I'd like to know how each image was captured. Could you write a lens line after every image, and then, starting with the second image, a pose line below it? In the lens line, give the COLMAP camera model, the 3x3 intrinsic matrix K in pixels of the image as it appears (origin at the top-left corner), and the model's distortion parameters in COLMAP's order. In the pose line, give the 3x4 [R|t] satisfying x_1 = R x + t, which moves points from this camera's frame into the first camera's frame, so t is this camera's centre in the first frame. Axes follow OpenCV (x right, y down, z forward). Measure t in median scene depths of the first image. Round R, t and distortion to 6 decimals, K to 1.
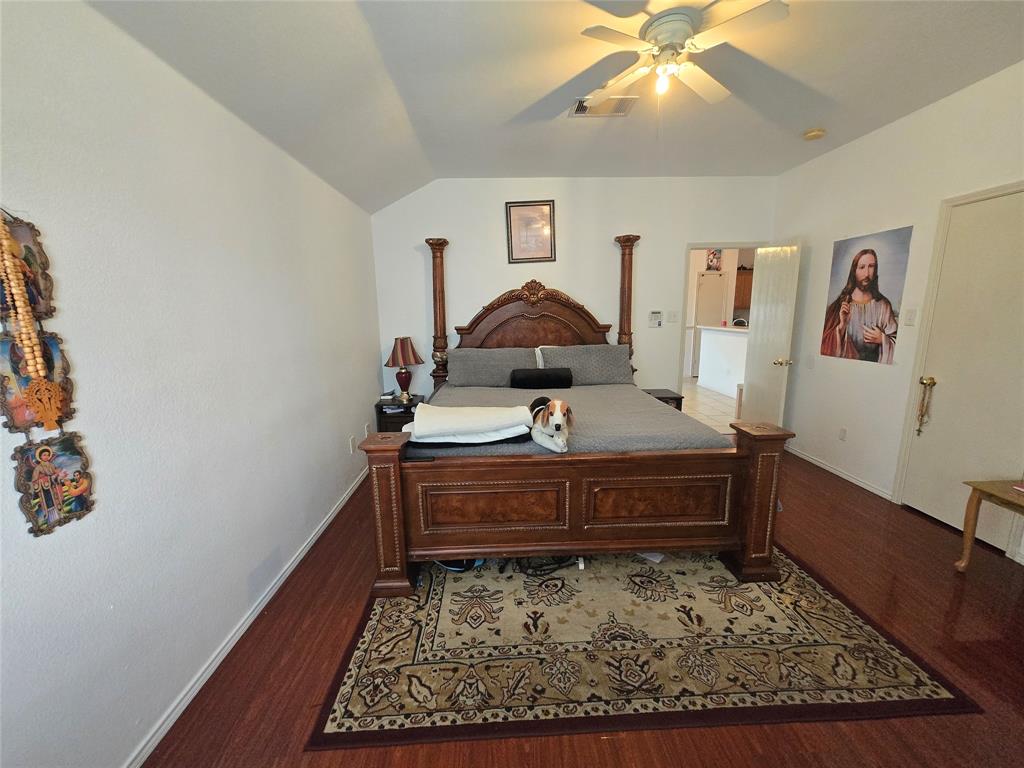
lens RADIAL K [[402.9, 0, 512.4], [0, 402.9, 382.7], [0, 0, 1]] dist [0.000252, -0.000088]
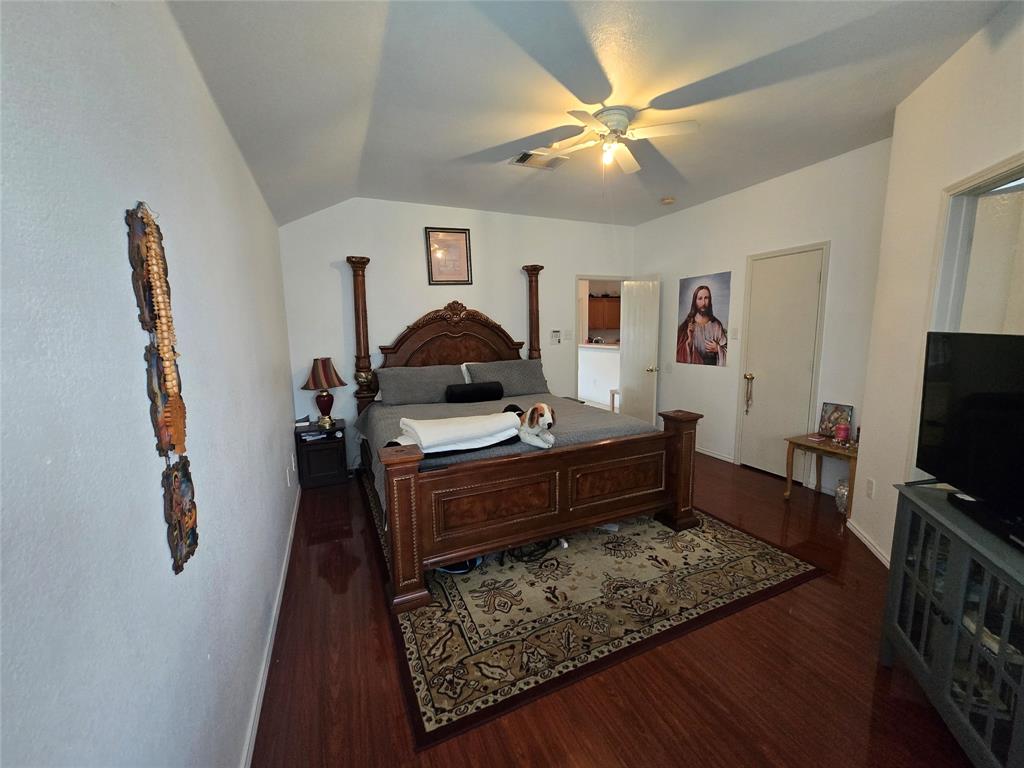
lens RADIAL K [[402.9, 0, 512.9], [0, 402.9, 383.7], [0, 0, 1]] dist [0.000252, -0.000088]
pose [[0.927792, -0.049522, 0.369797, -0.412250], [0.068222, 0.996959, -0.037655, 0.025225], [-0.366808, 0.060164, 0.928349, -0.060005]]
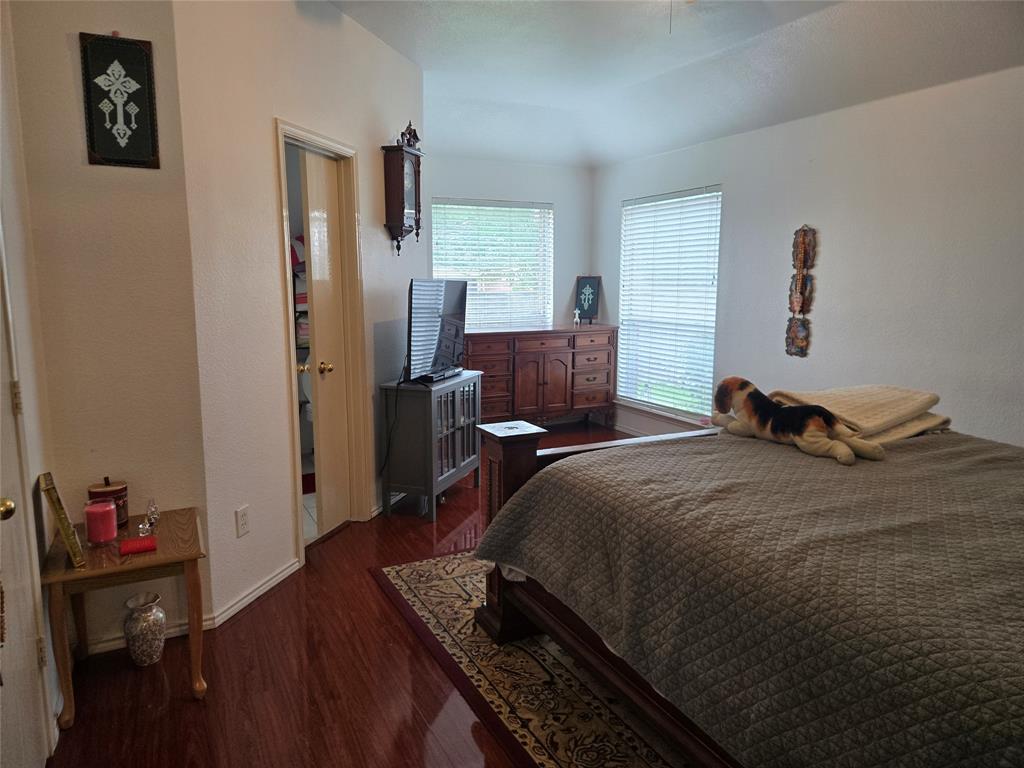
lens RADIAL K [[677.1, 0, 488.6], [0, 677.1, 376.7], [0, 0, 1]] dist [0.048809, -0.010284]
pose [[-0.917820, 0.076109, -0.389632, 1.161108], [-0.054281, 0.948175, 0.313079, -0.378369], [0.393267, 0.308500, -0.866123, 2.082666]]
